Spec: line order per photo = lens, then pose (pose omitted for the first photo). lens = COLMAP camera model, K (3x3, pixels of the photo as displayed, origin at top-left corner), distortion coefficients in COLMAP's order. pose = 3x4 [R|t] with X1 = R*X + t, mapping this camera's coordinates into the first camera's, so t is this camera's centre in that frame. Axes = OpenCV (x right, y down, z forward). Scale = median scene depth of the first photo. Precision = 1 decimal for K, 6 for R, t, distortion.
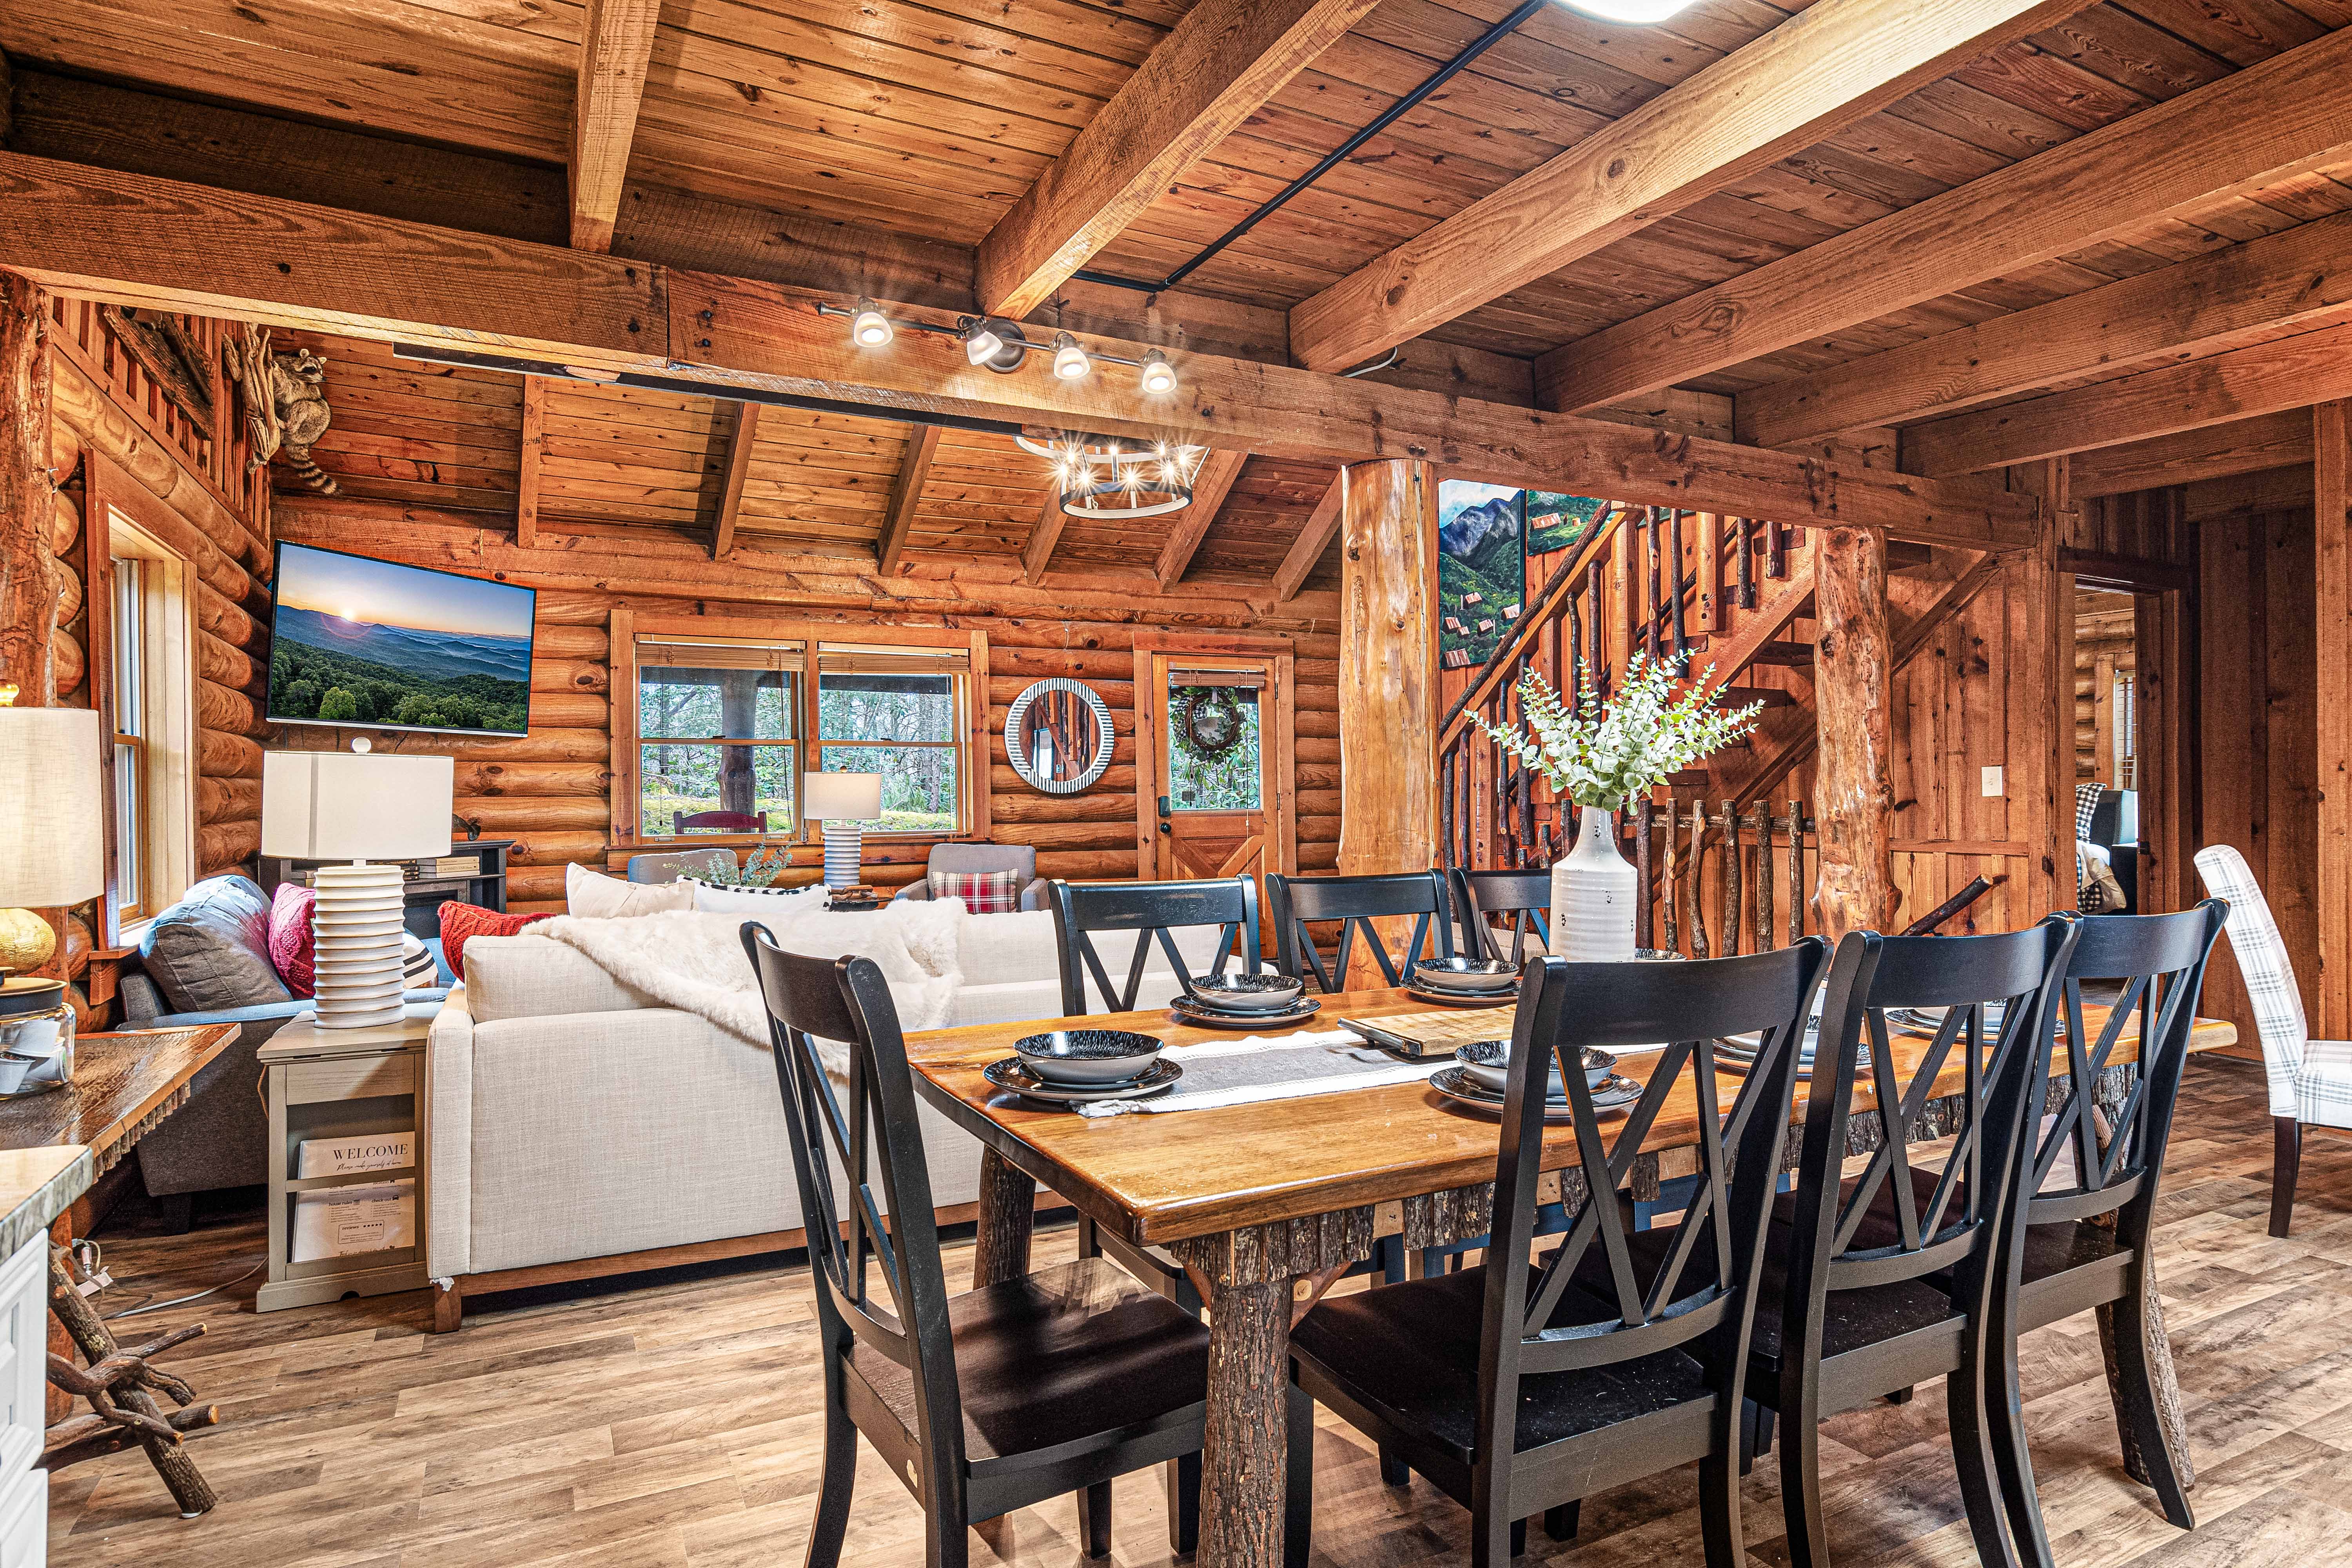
lens RADIAL K [[1281.0, 0, 1169.1], [0, 1281.0, 785.9], [0, 0, 1]] dist [-0.001942, -0.000536]
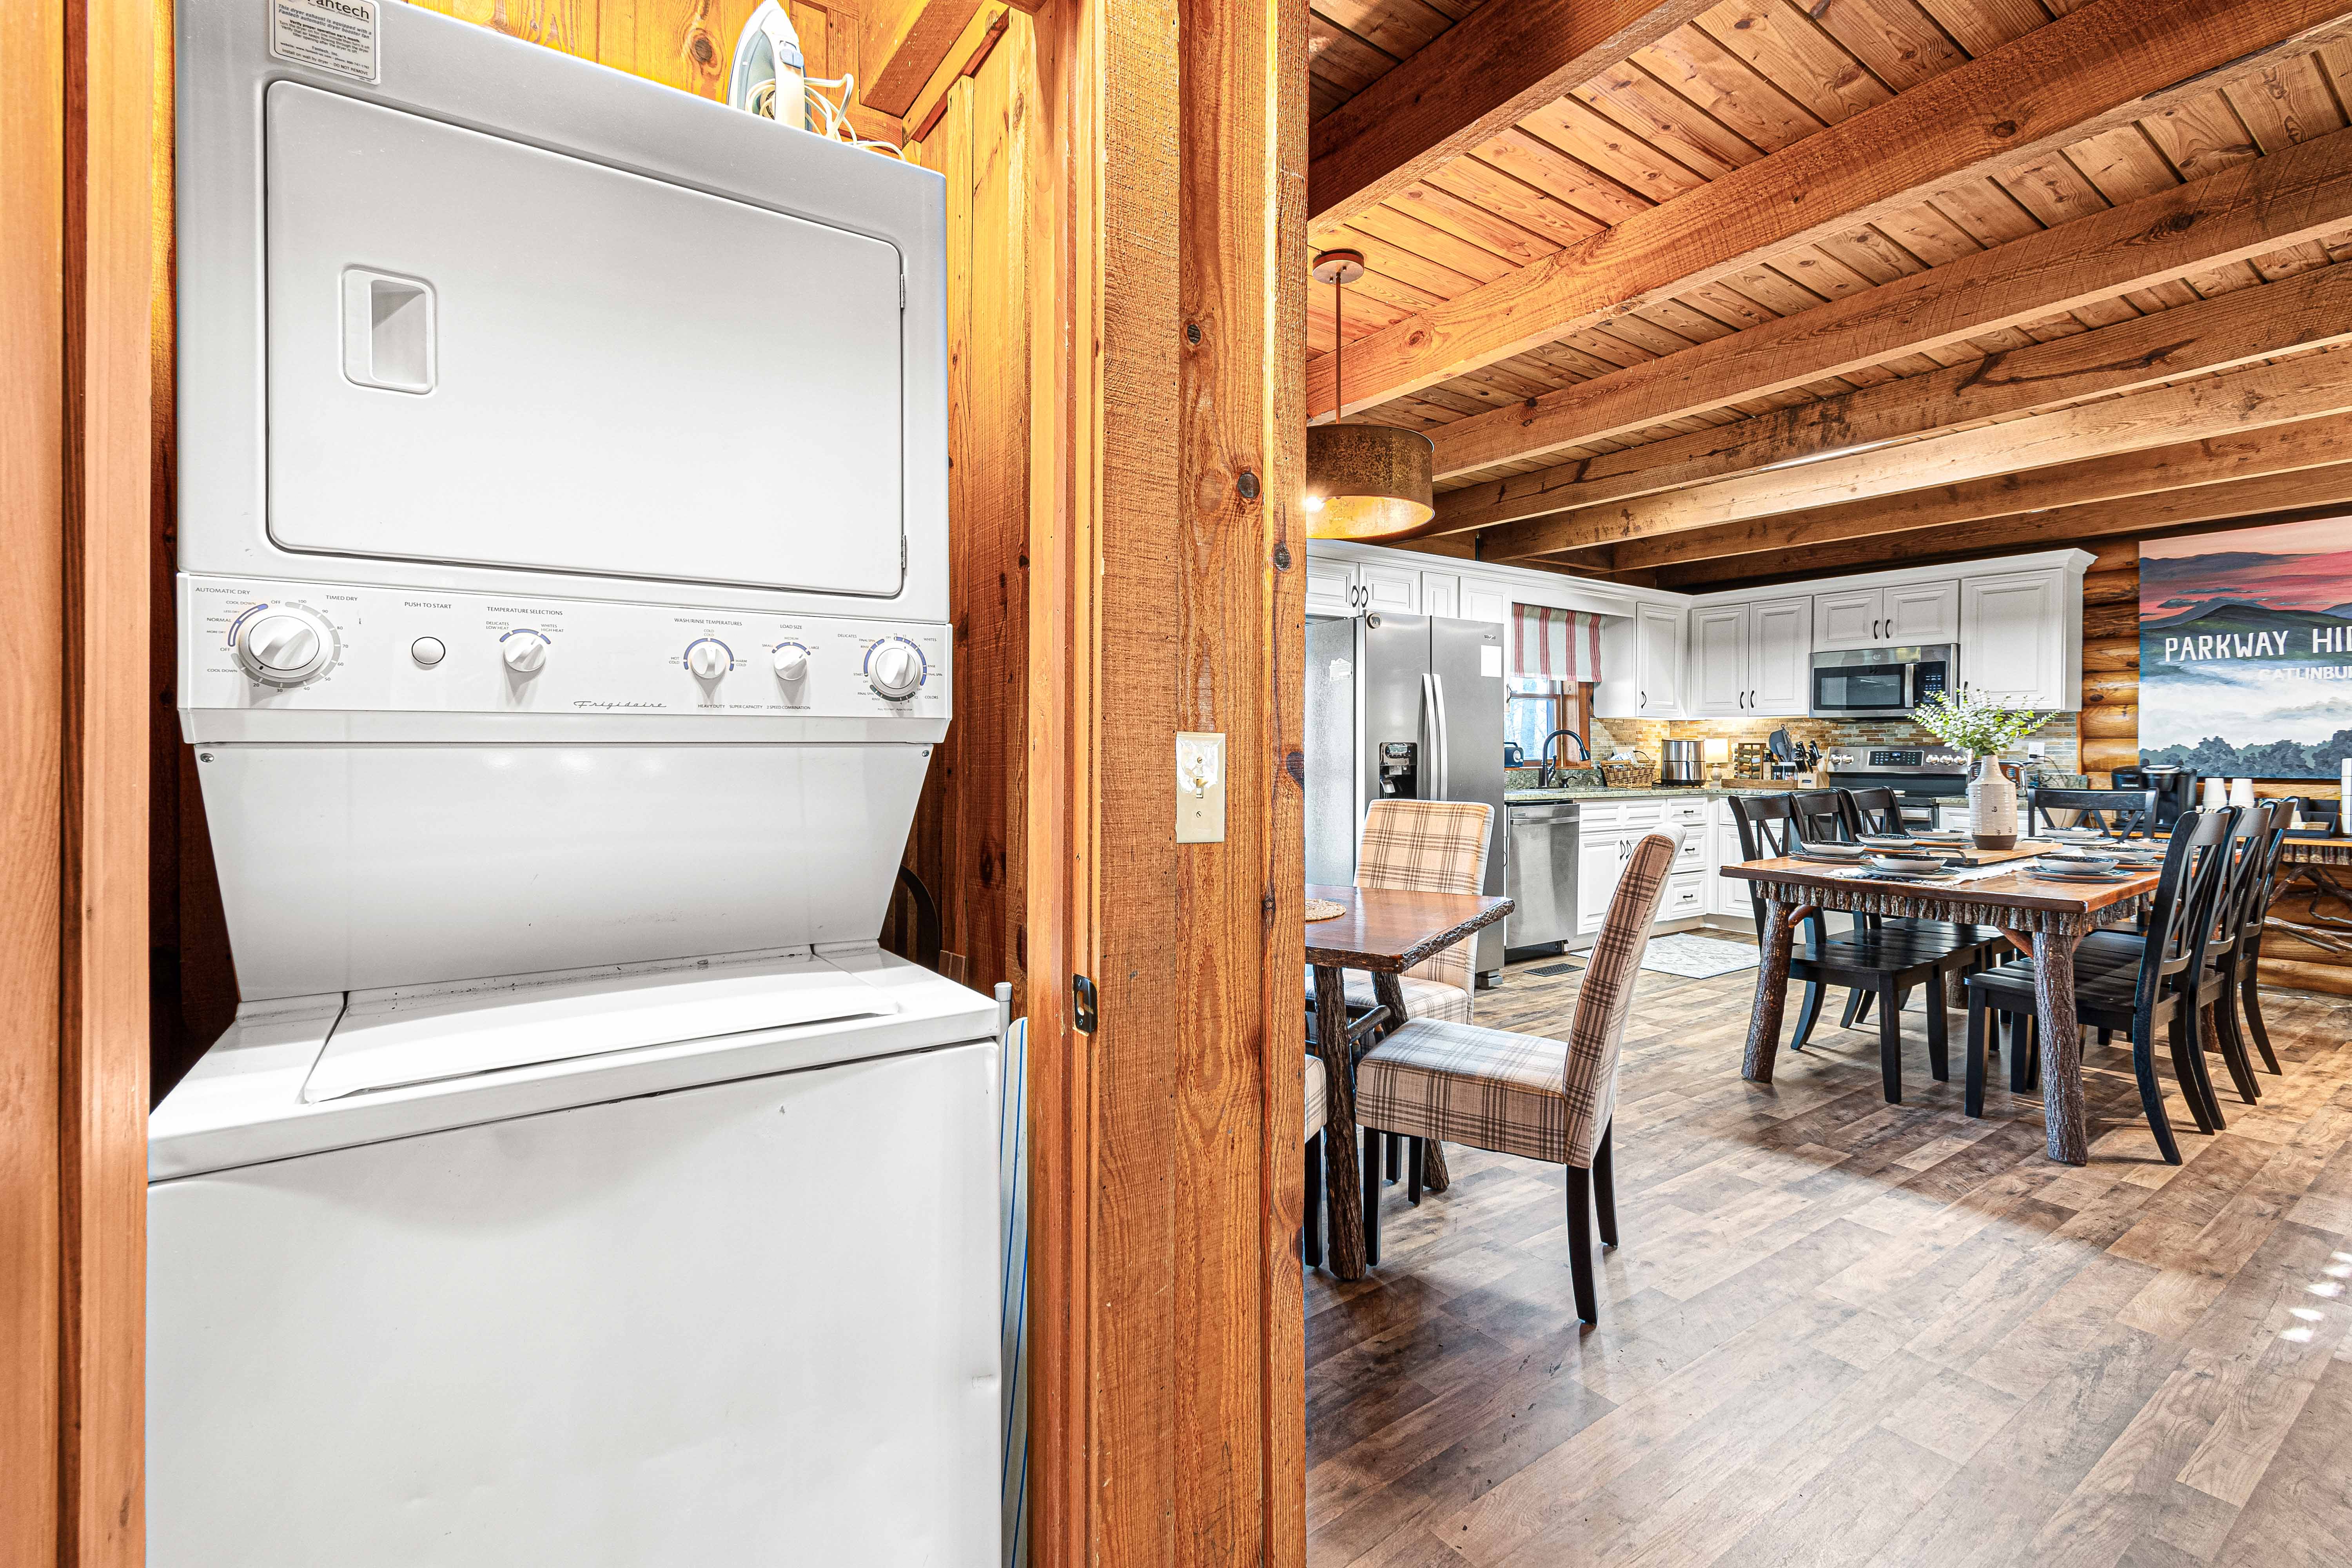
lens RADIAL K [[1032.5, 0, 1182.6], [0, 1032.5, 768.8], [0, 0, 1]] dist [0.002623, -0.001787]
pose [[-0.990275, 0.010013, -0.138763, 1.657073], [0.007429, 0.999789, 0.019127, -0.007740], [0.138925, 0.017910, -0.990141, 2.172972]]
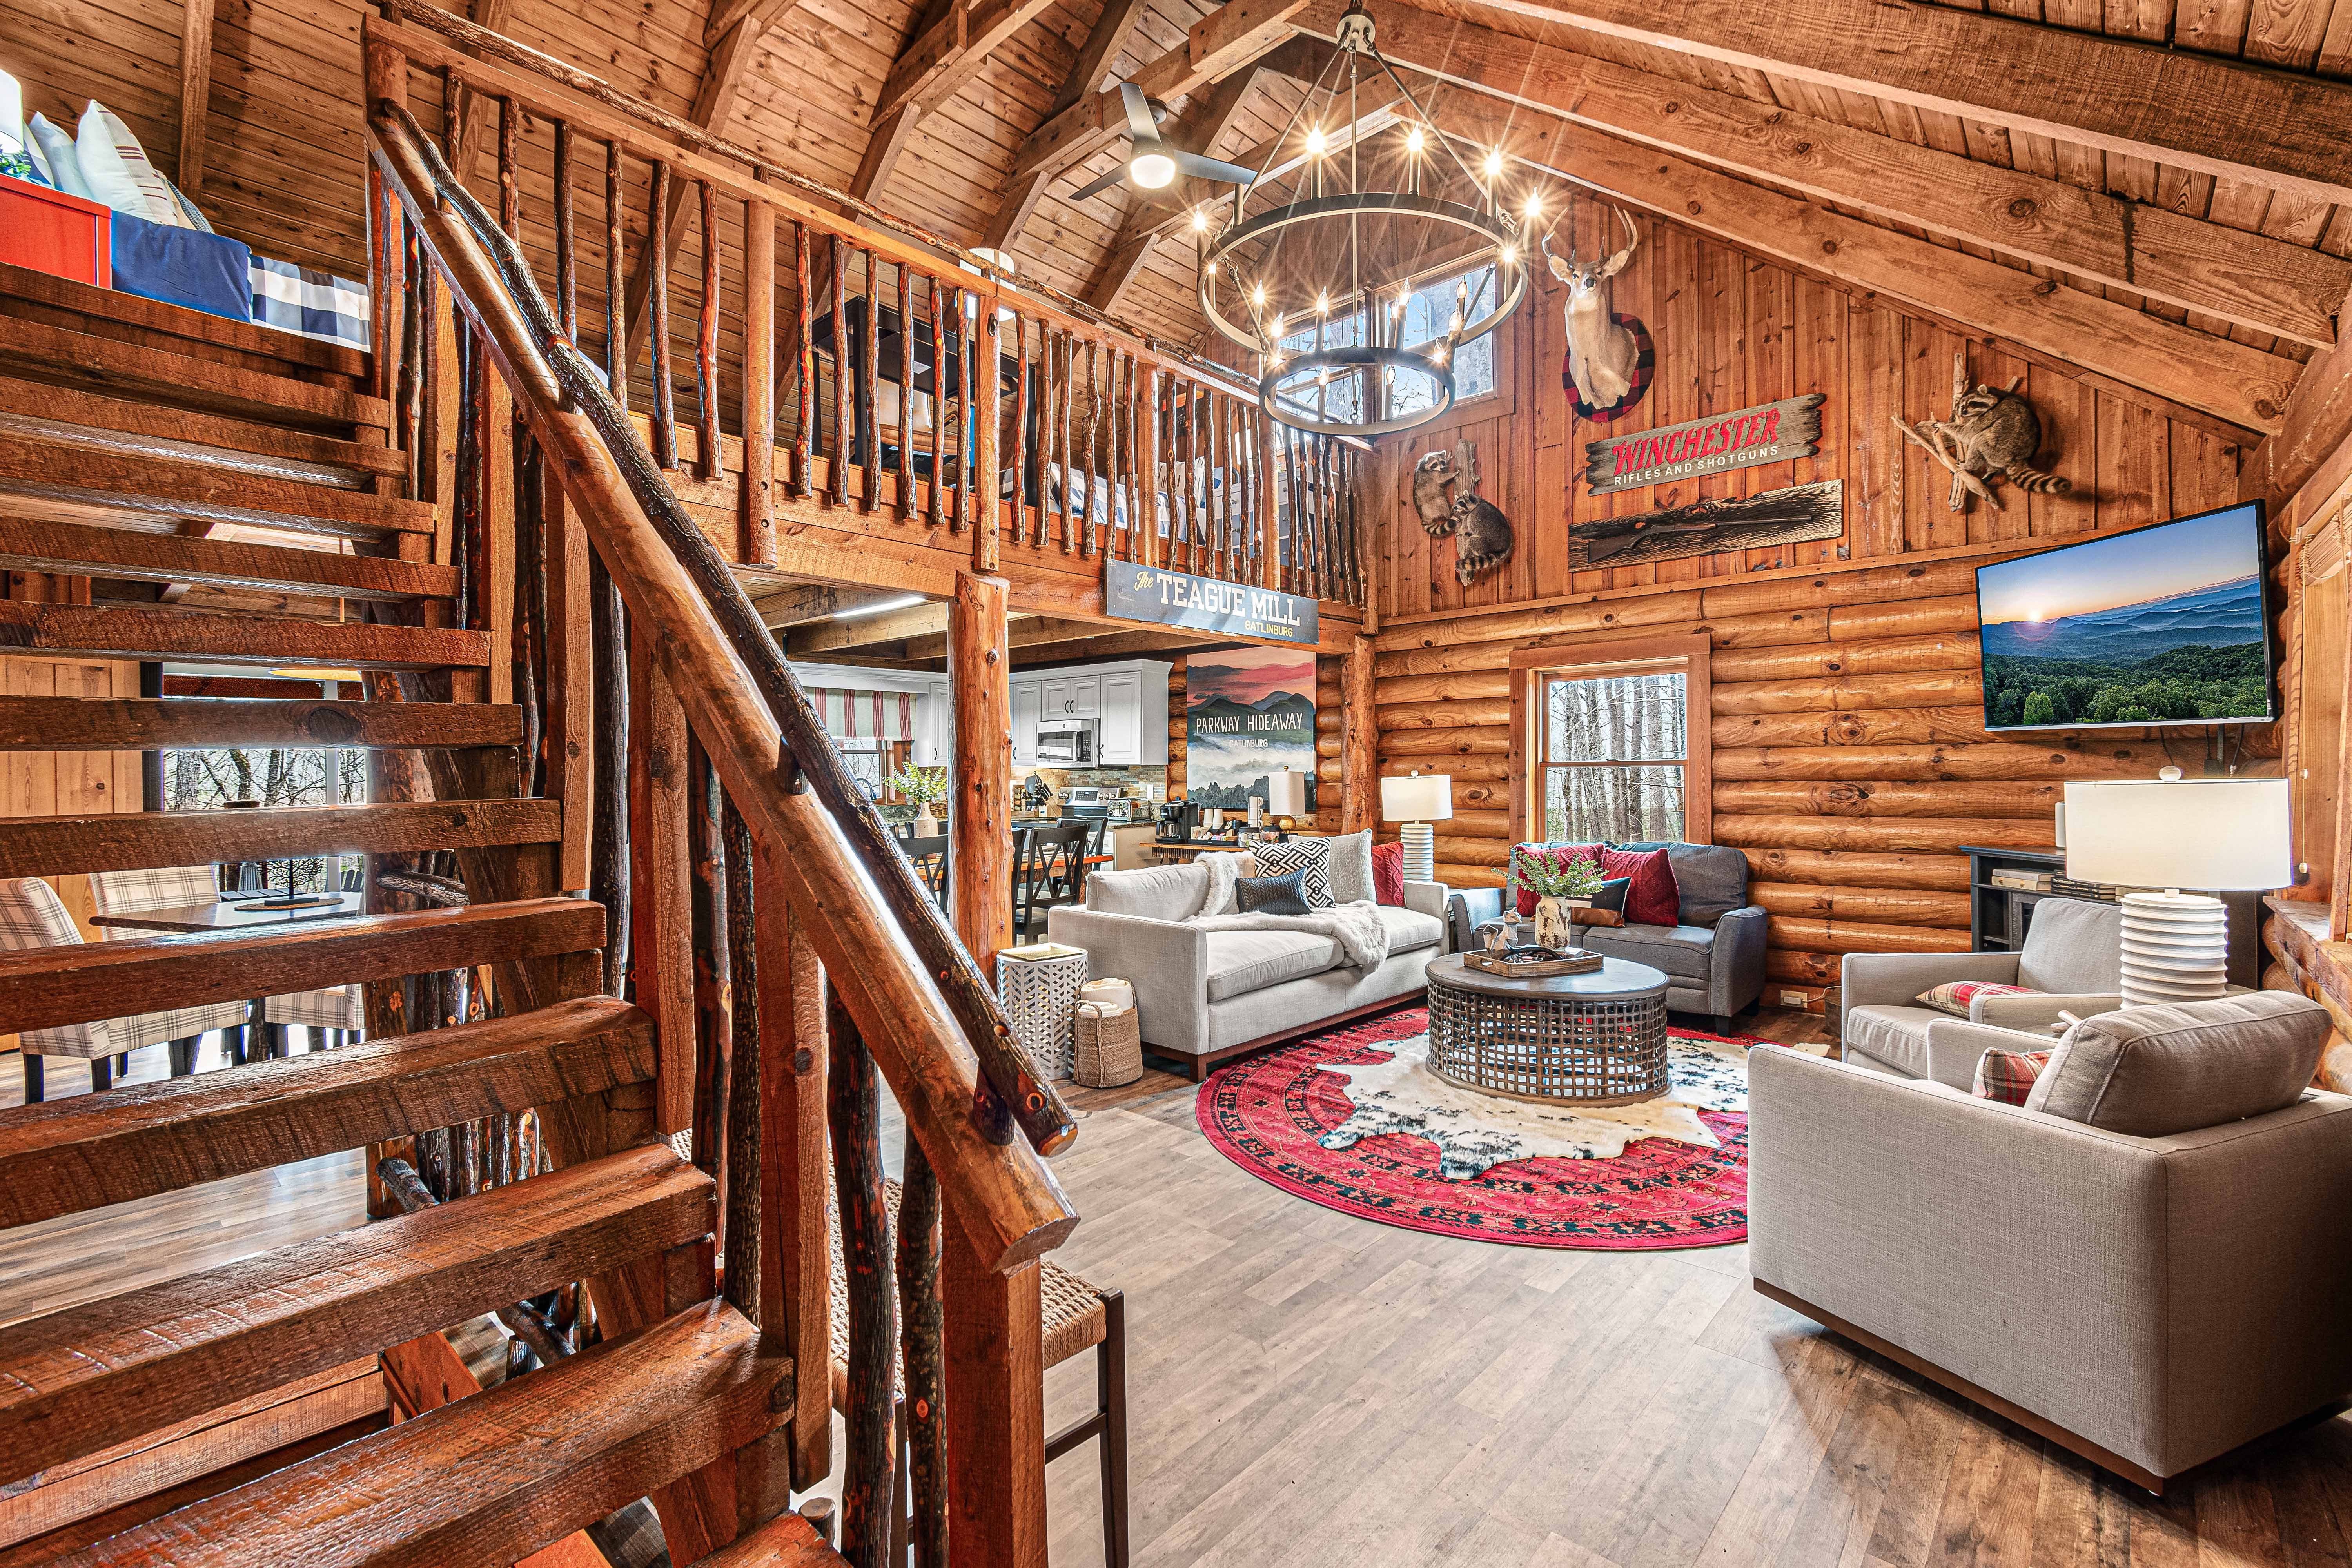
lens RADIAL K [[1032.5, 0, 1146.8], [0, 1032.5, 776.5], [0, 0, 1]] dist [0.002623, -0.001787]
pose [[-0.945203, 0.018057, -0.325985, 0.584004], [0.016487, 0.999835, 0.007580, -0.063205], [0.326068, 0.001790, -0.945345, 3.392029]]
